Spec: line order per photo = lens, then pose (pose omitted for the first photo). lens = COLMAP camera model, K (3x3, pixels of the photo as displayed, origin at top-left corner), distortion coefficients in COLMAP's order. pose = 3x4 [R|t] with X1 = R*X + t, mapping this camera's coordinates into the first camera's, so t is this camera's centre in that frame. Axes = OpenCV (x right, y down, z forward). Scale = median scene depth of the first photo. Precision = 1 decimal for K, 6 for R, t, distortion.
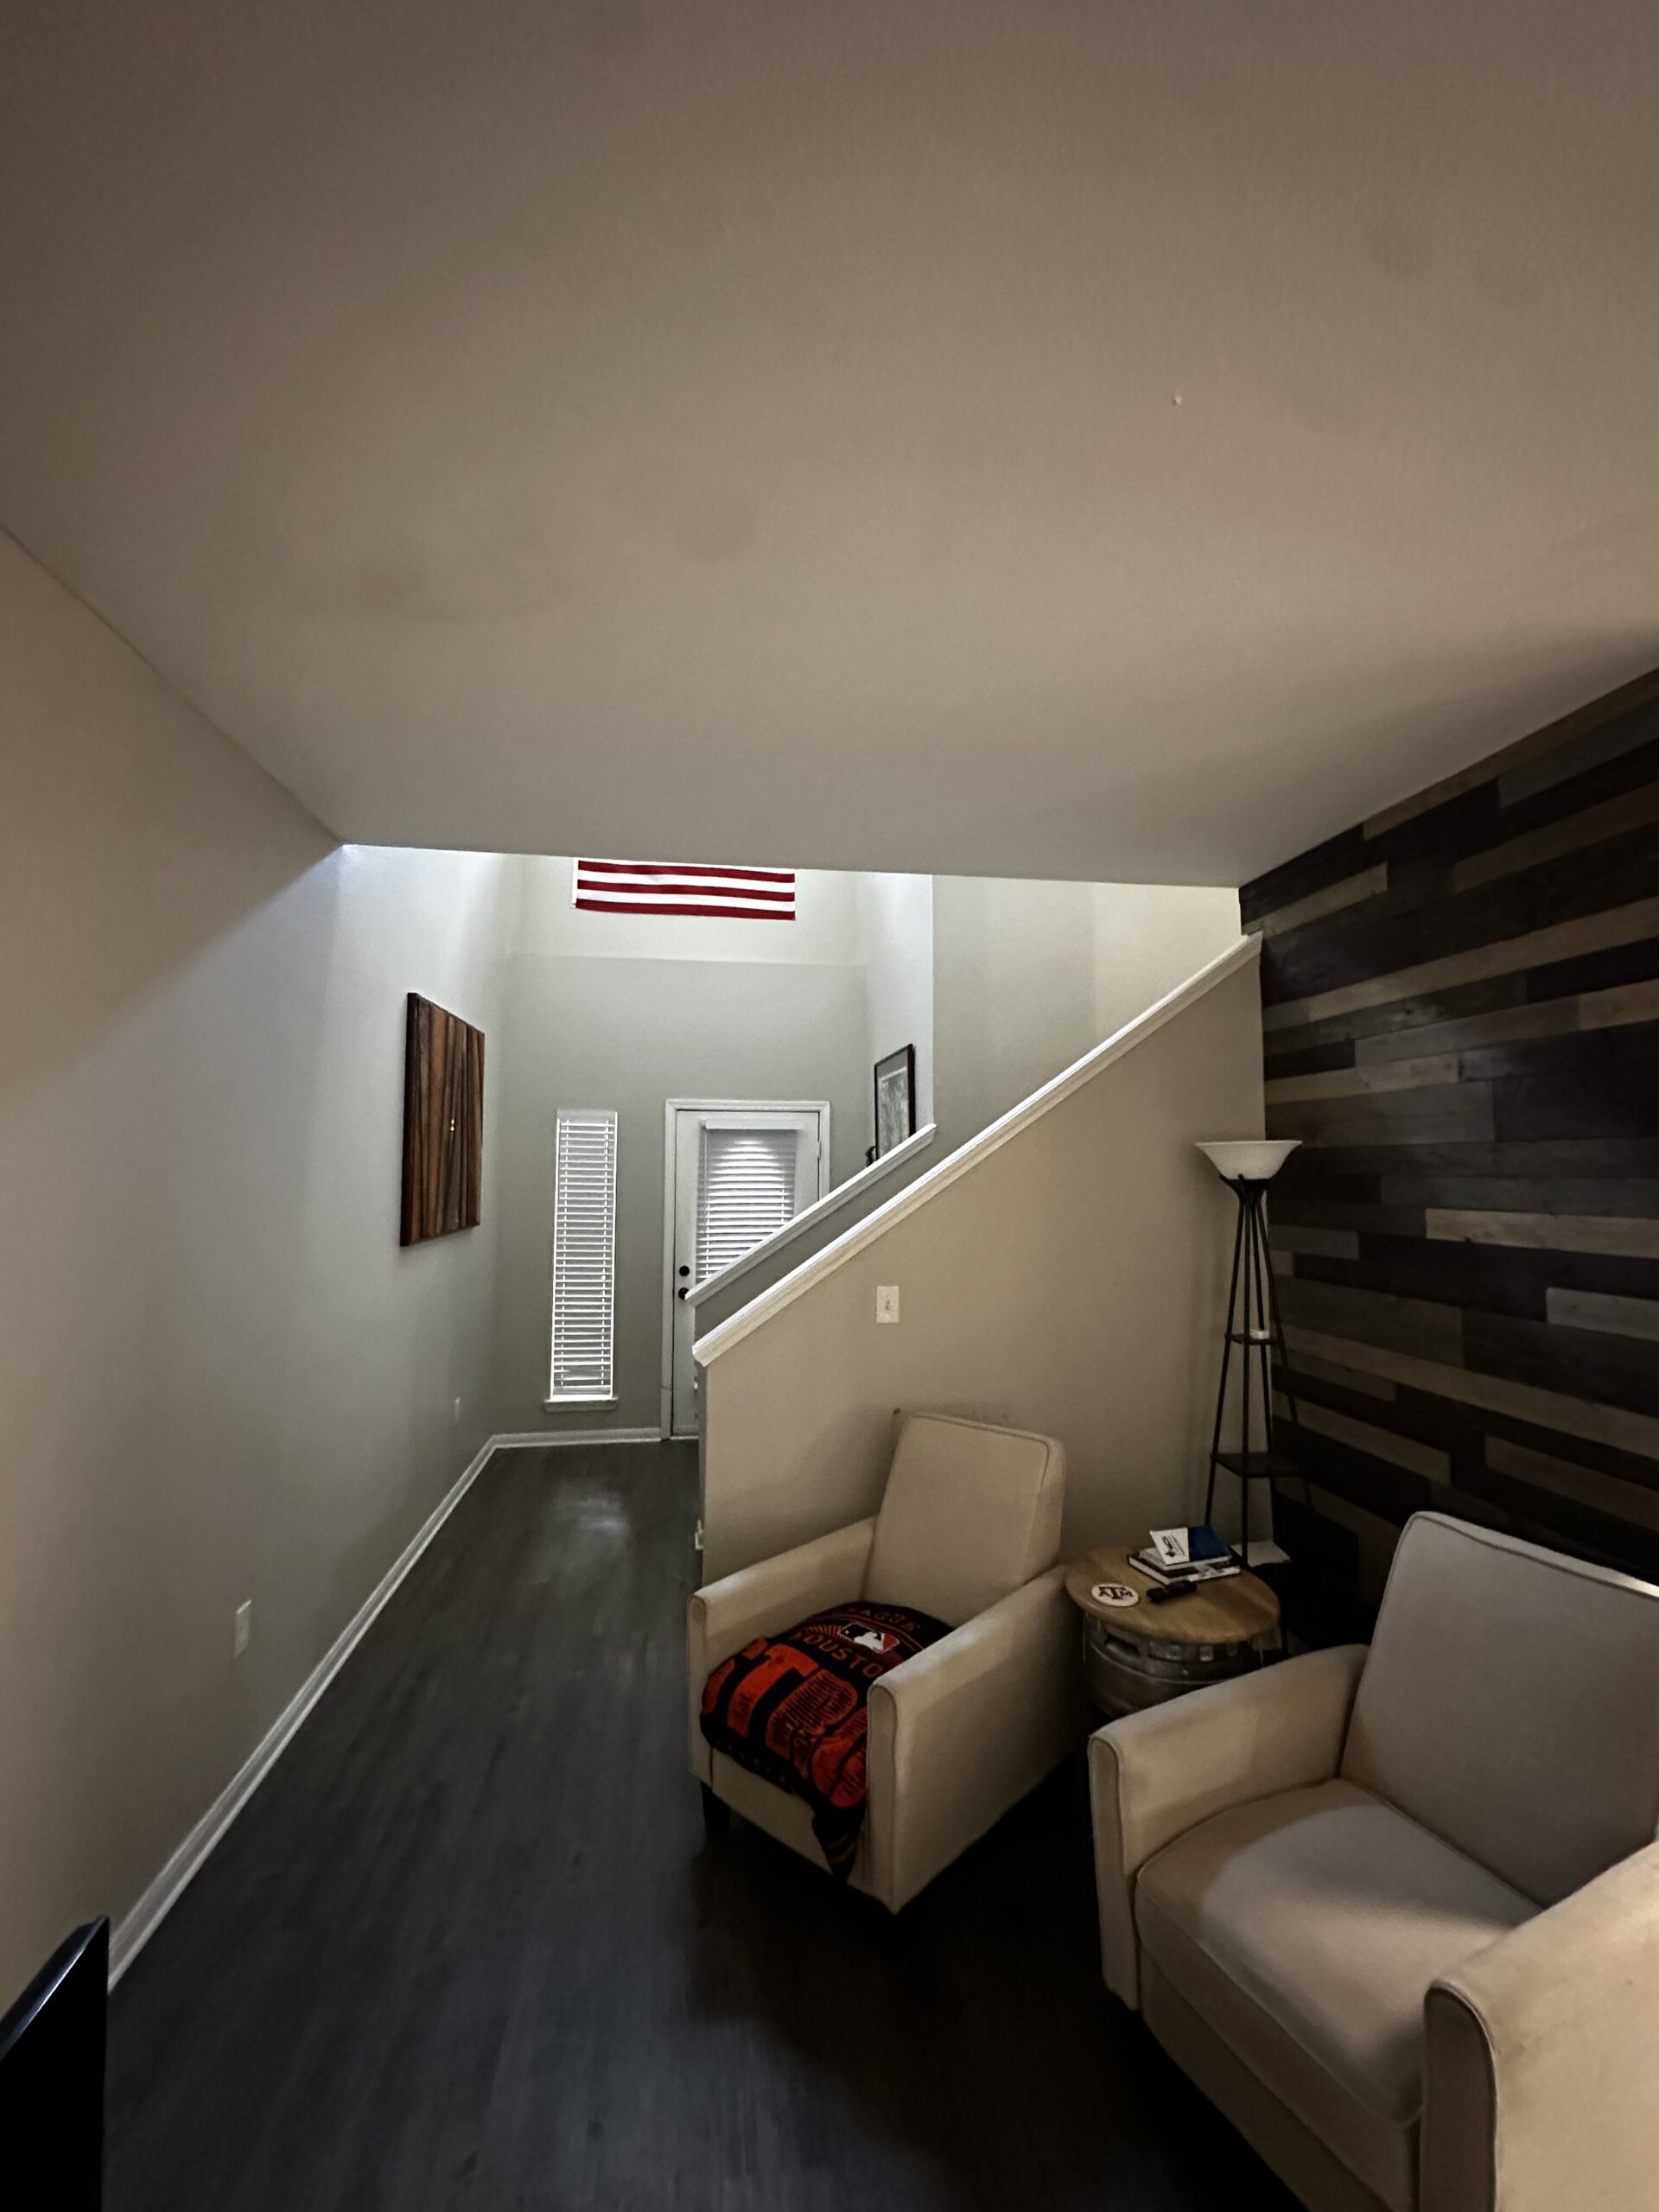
lens RADIAL K [[915.1, 0, 837.3], [0, 915.1, 1108.6], [0, 0, 1]] dist [-0.001730, 0.001298]
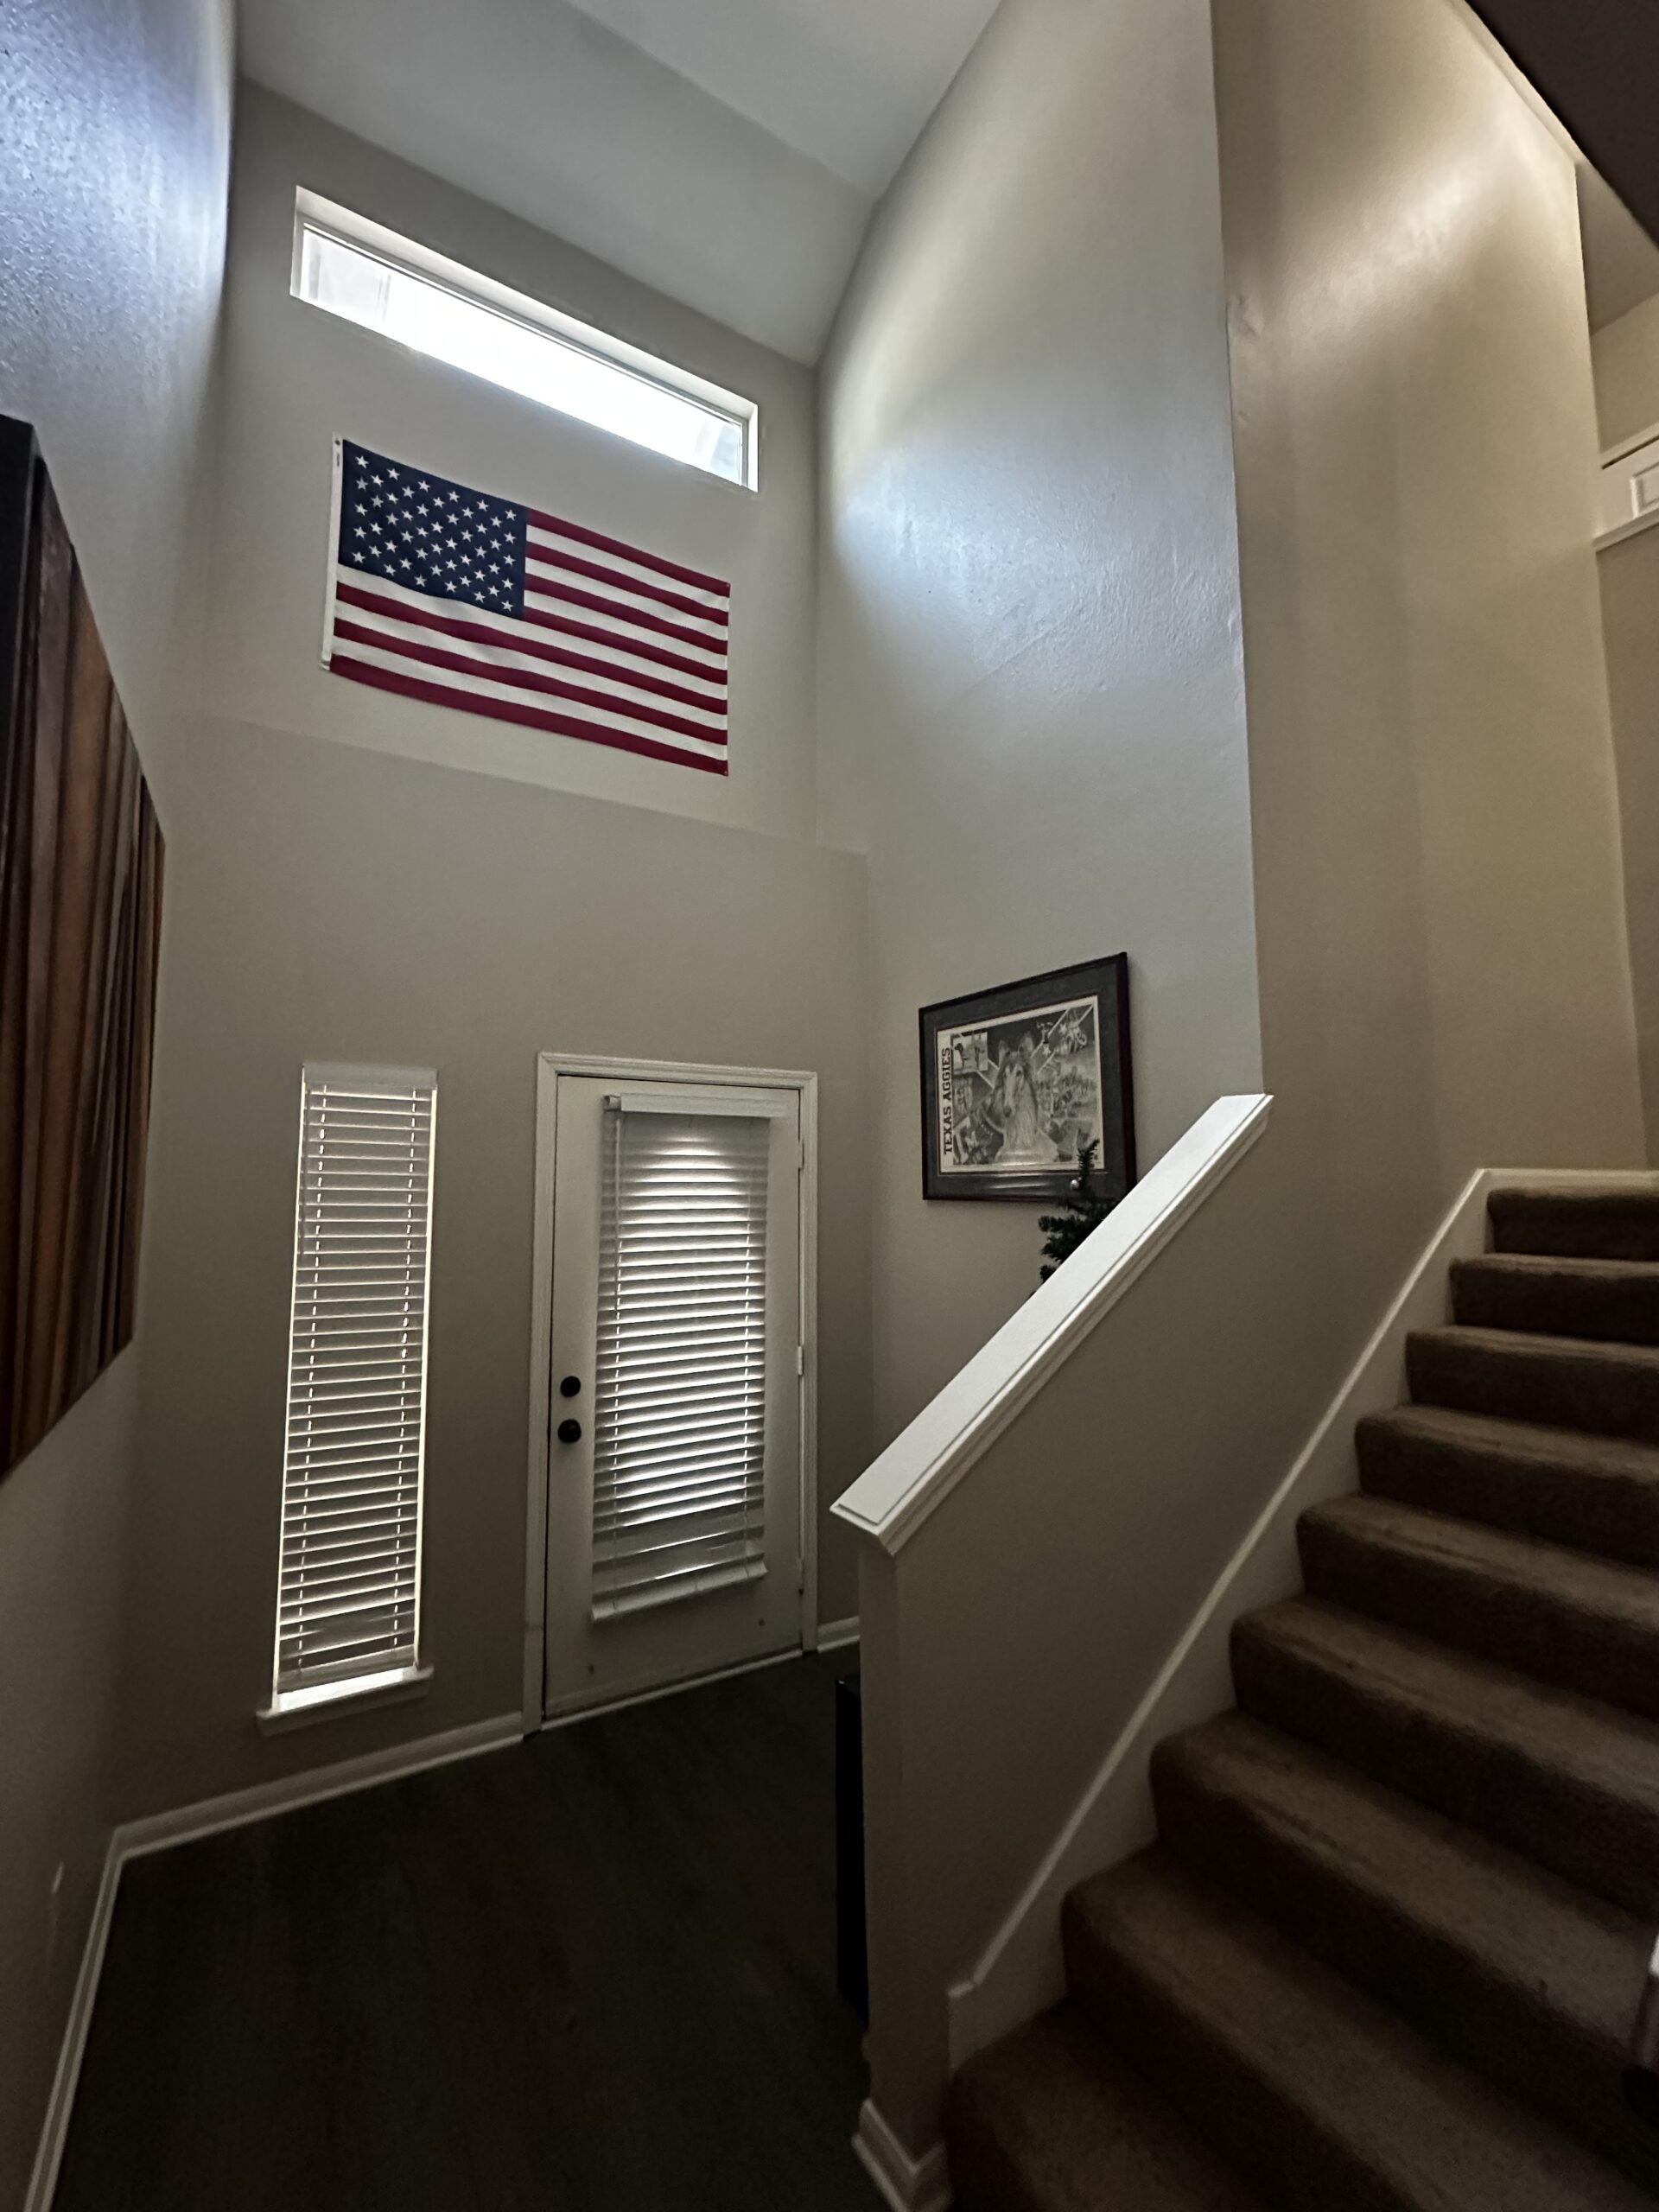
lens RADIAL K [[915.1, 0, 817.6], [0, 915.1, 1108.9], [0, 0, 1]] dist [-0.001730, 0.001298]
pose [[0.926618, 0.027080, 0.375027, -0.236131], [-0.018039, 0.999456, -0.027599, 0.033345], [-0.375570, 0.018808, 0.926603, 0.469685]]
